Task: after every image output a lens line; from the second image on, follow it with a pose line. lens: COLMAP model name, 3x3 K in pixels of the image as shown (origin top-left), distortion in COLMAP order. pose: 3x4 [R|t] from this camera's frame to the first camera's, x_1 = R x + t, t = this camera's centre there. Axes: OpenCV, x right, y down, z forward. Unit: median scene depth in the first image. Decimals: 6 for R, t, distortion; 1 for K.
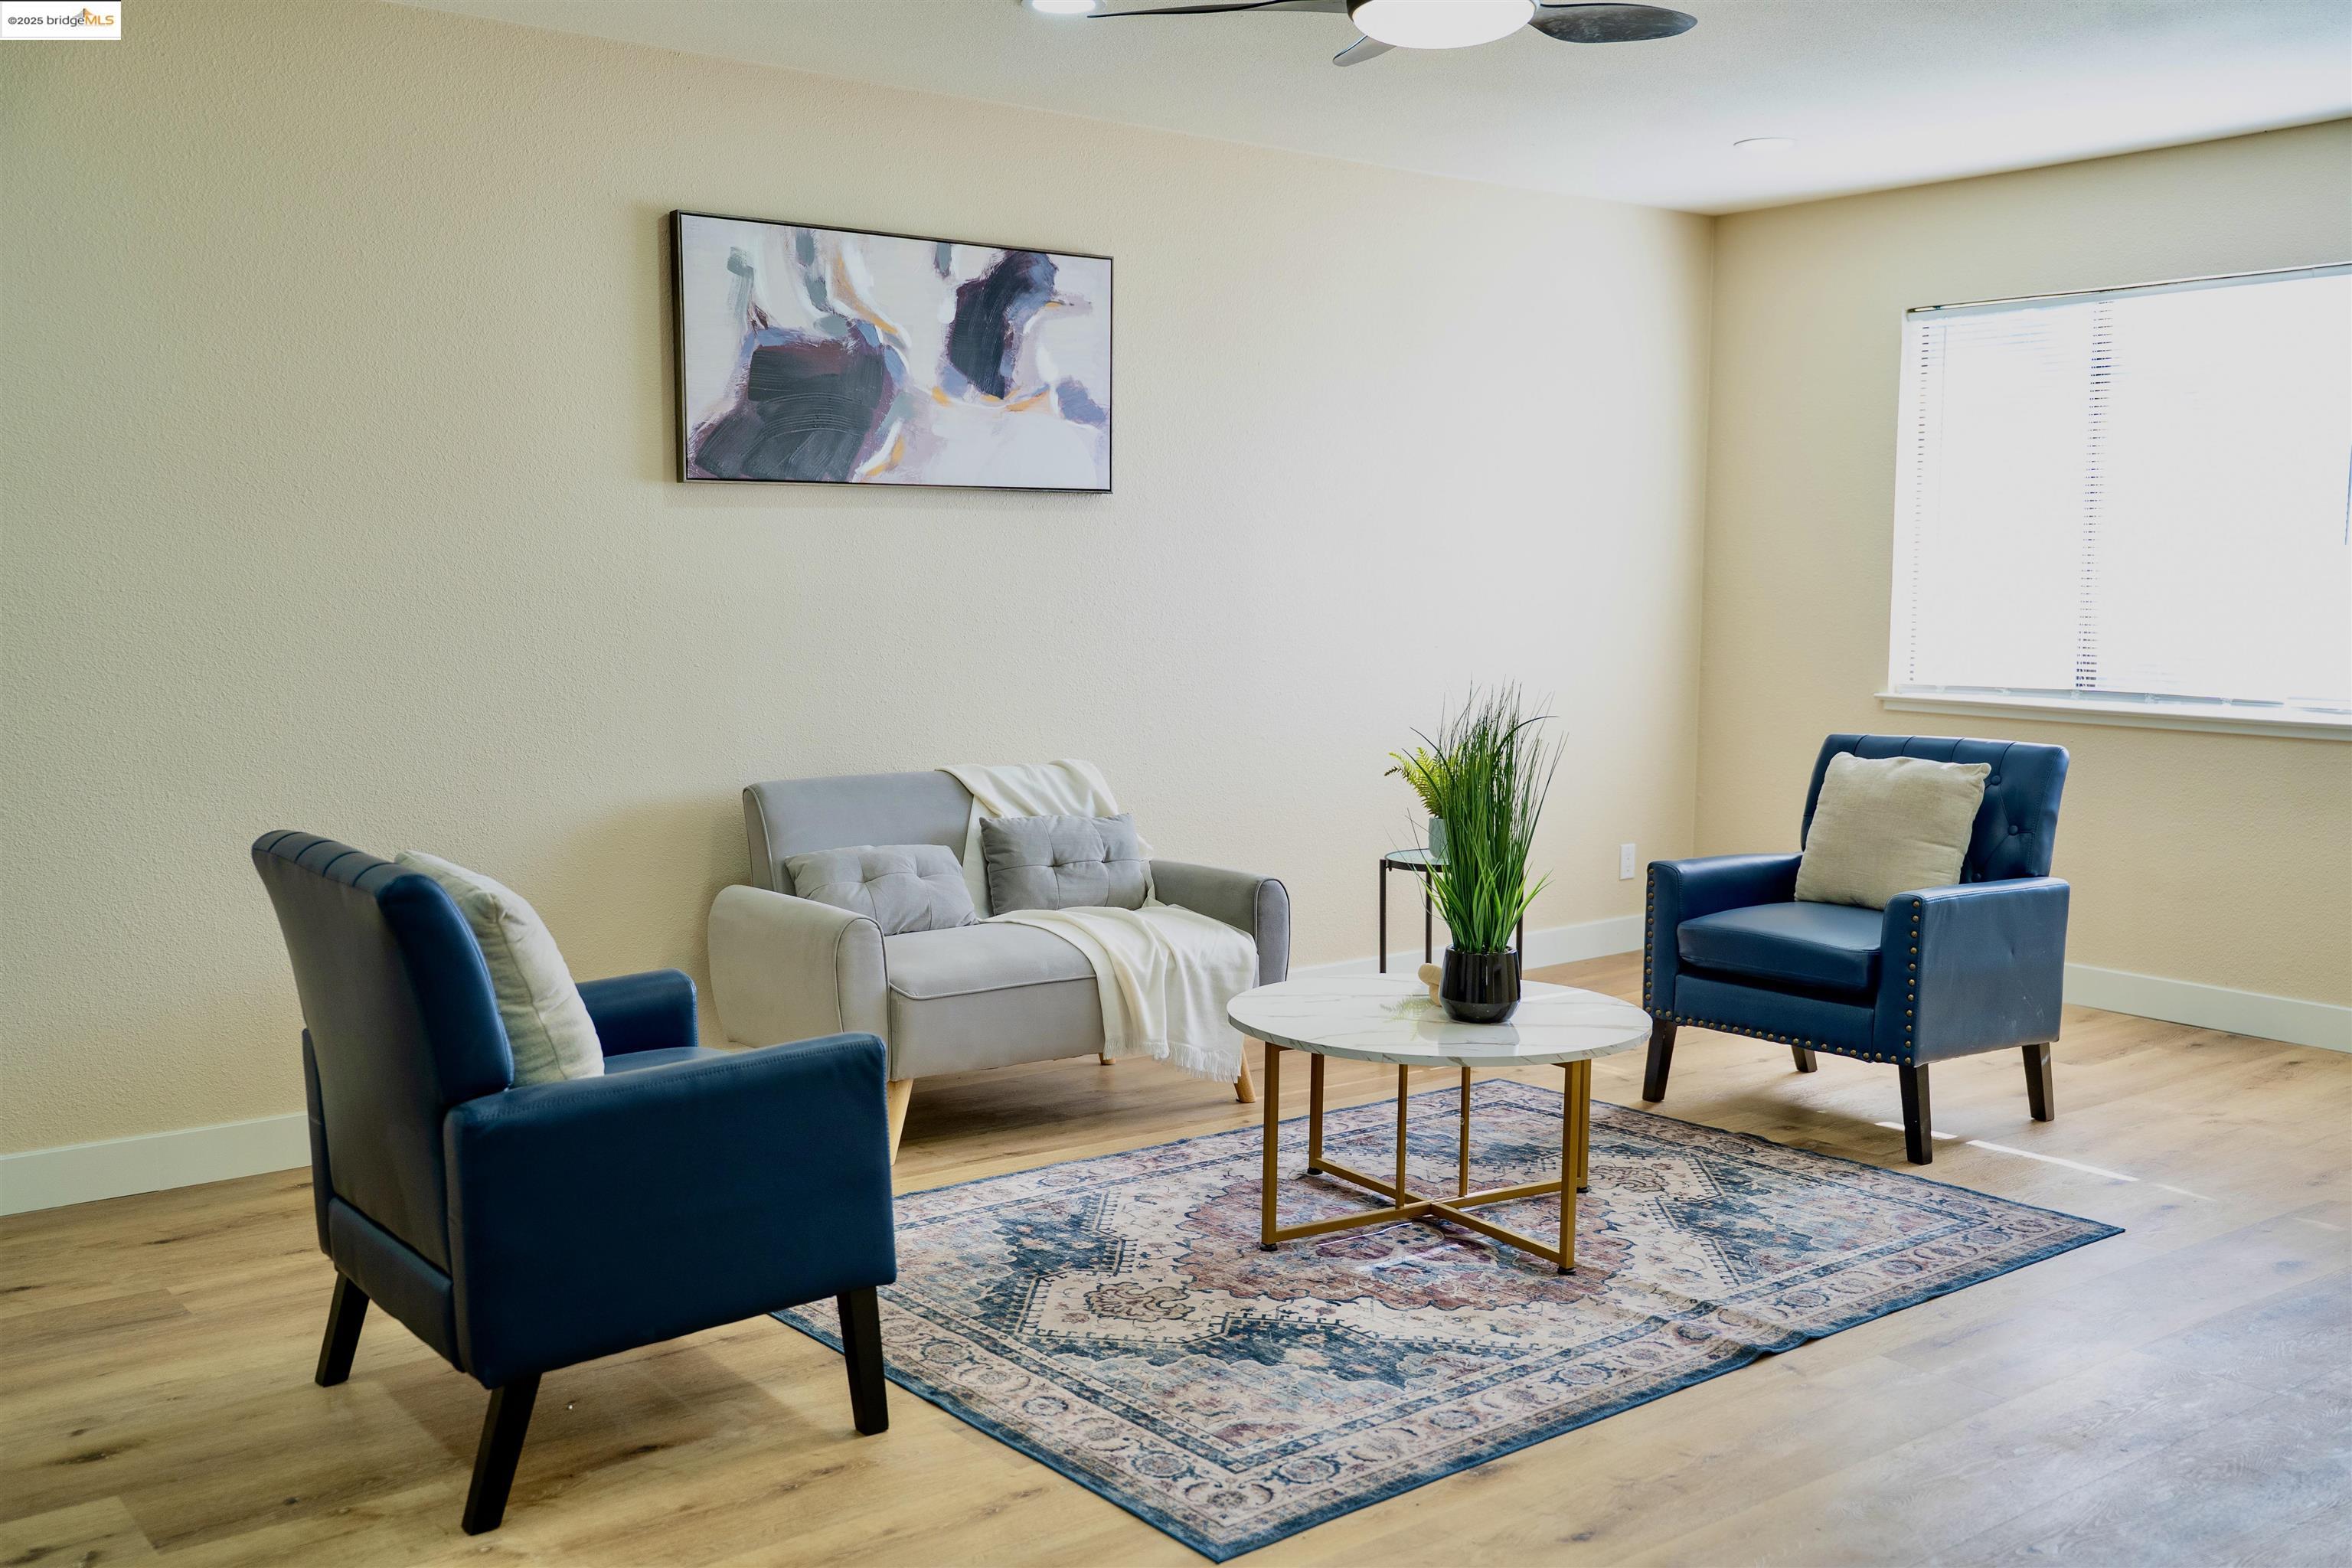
lens RADIAL K [[2189.5, 0, 1176.0], [0, 2189.5, 784.0], [0, 0, 1]] dist [0.008657, 0.004444]
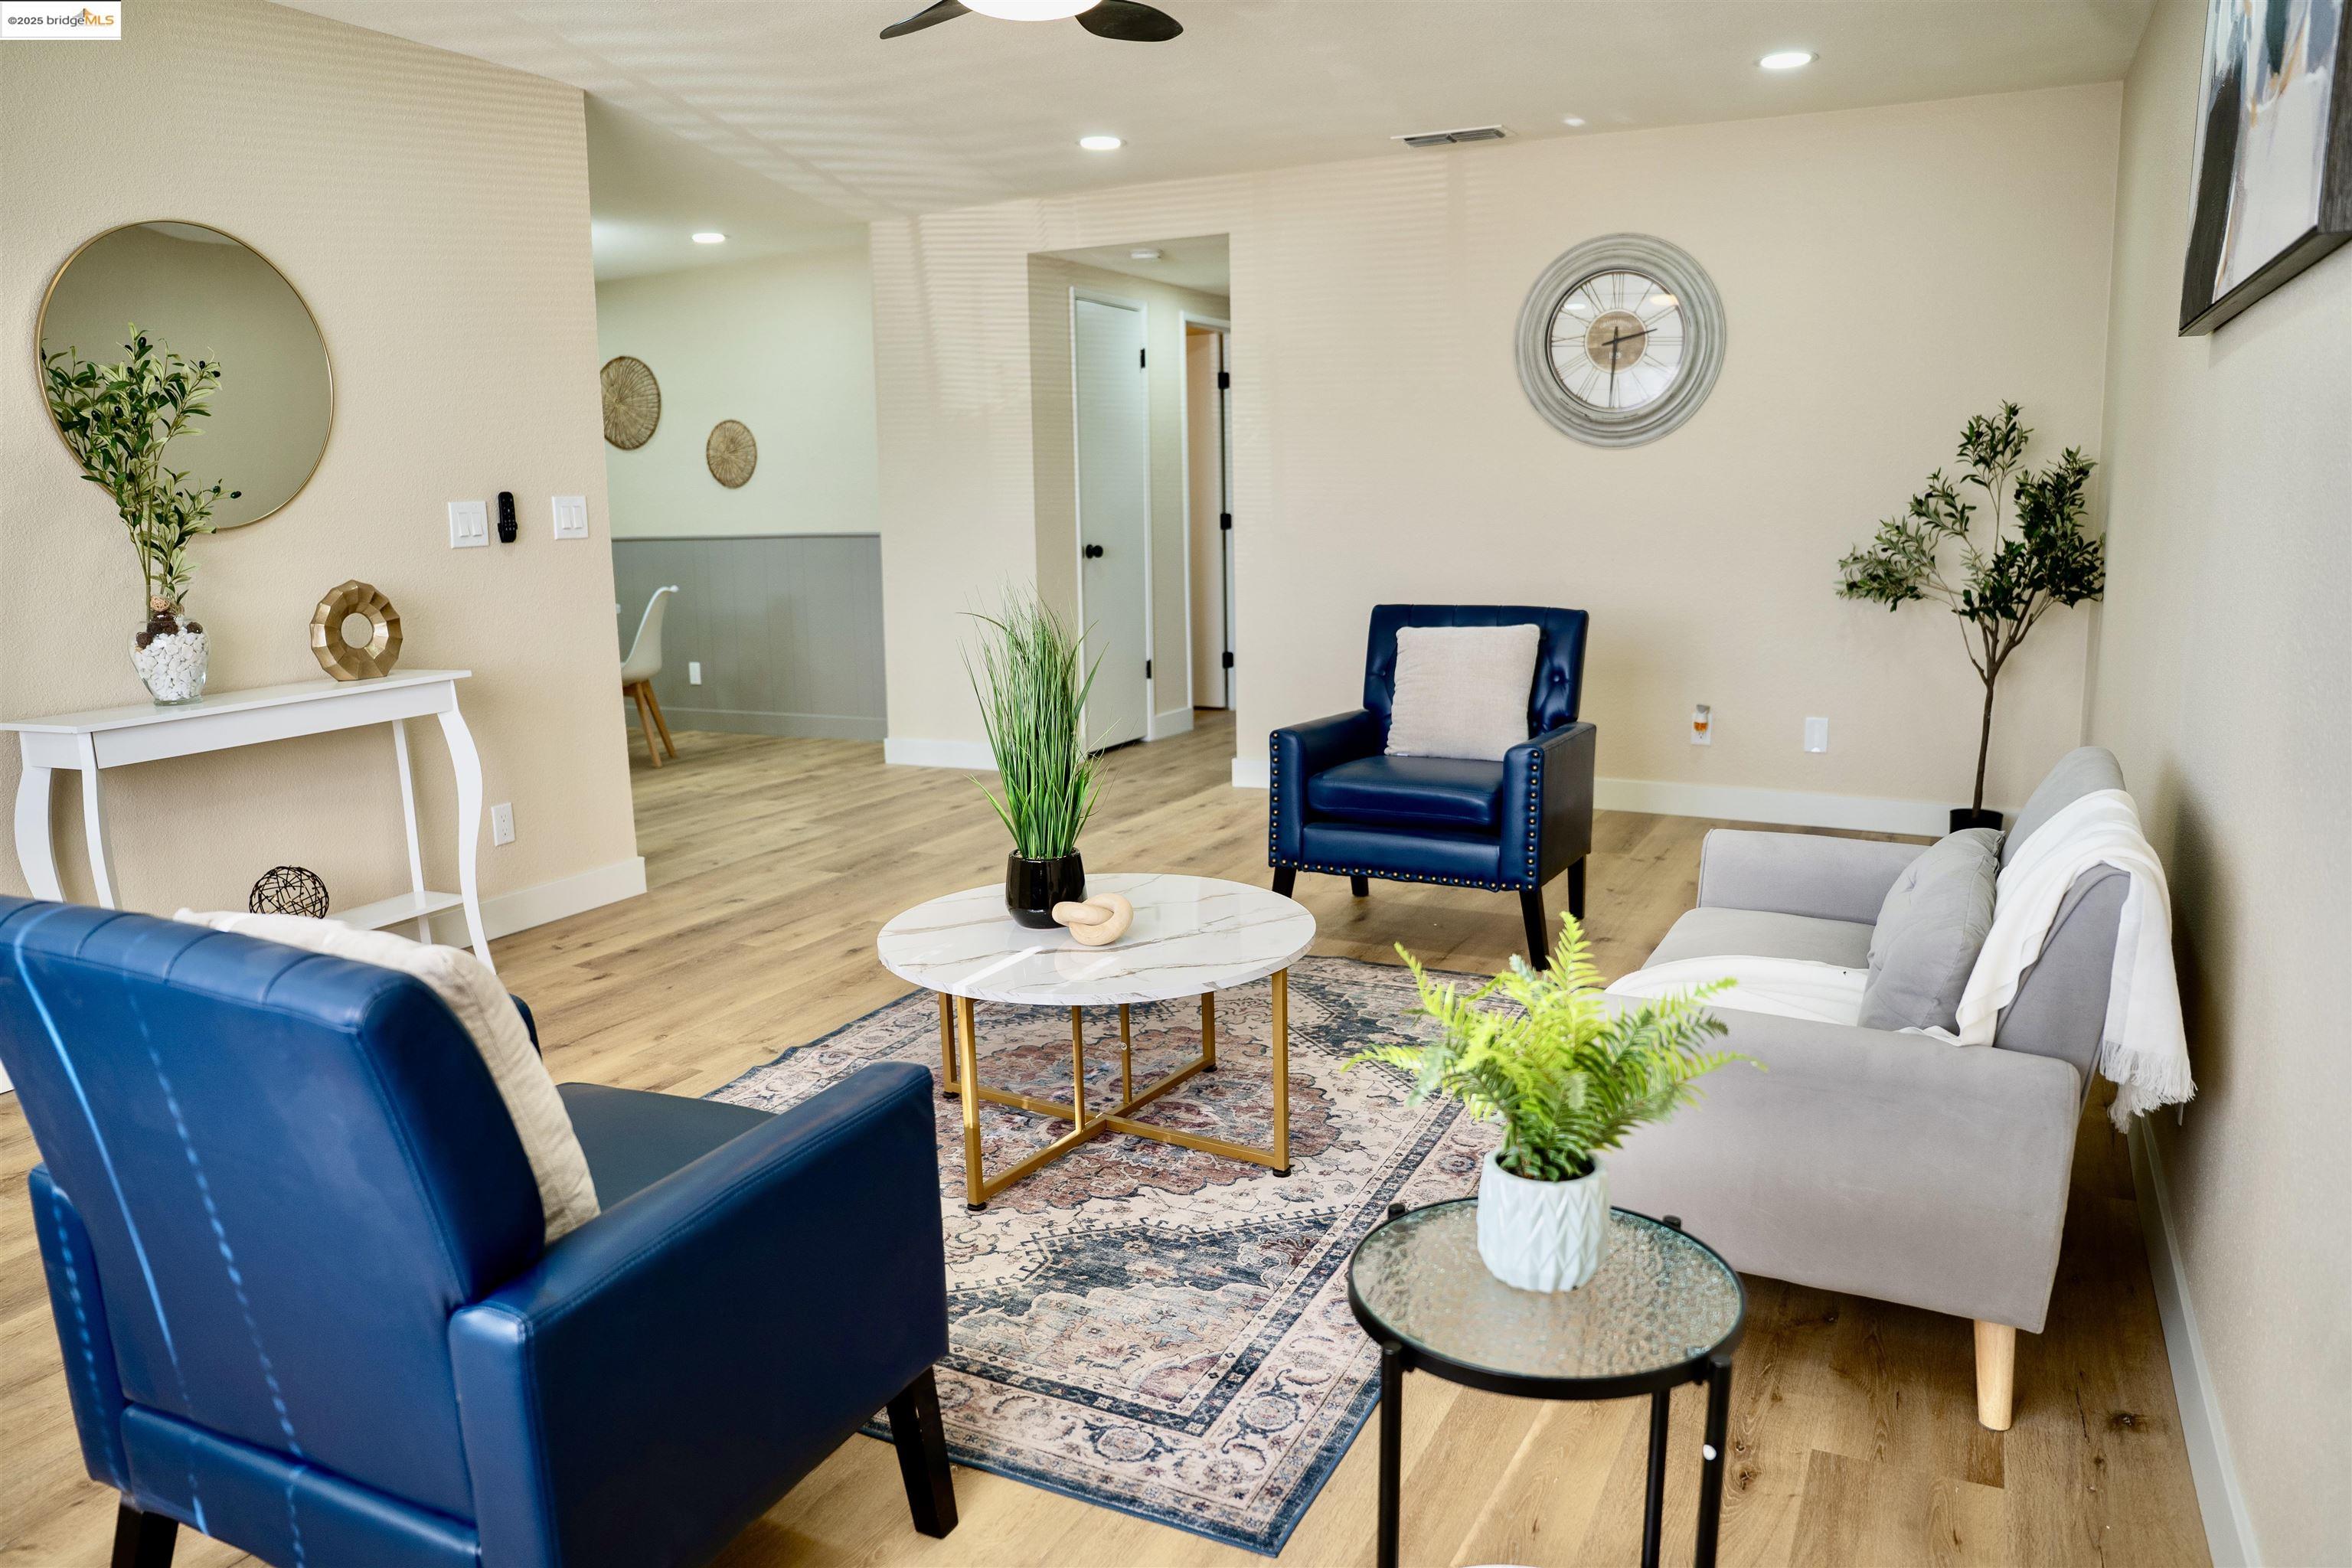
lens RADIAL K [[1631.9, 0, 1144.3], [0, 1631.9, 781.6], [0, 0, 1]] dist [-0.140052, 0.120850]
pose [[-0.911195, 0.095536, -0.400746, 0.308617], [-0.016701, 0.963375, 0.267638, -0.122384], [0.411638, 0.250563, -0.876226, 1.313446]]
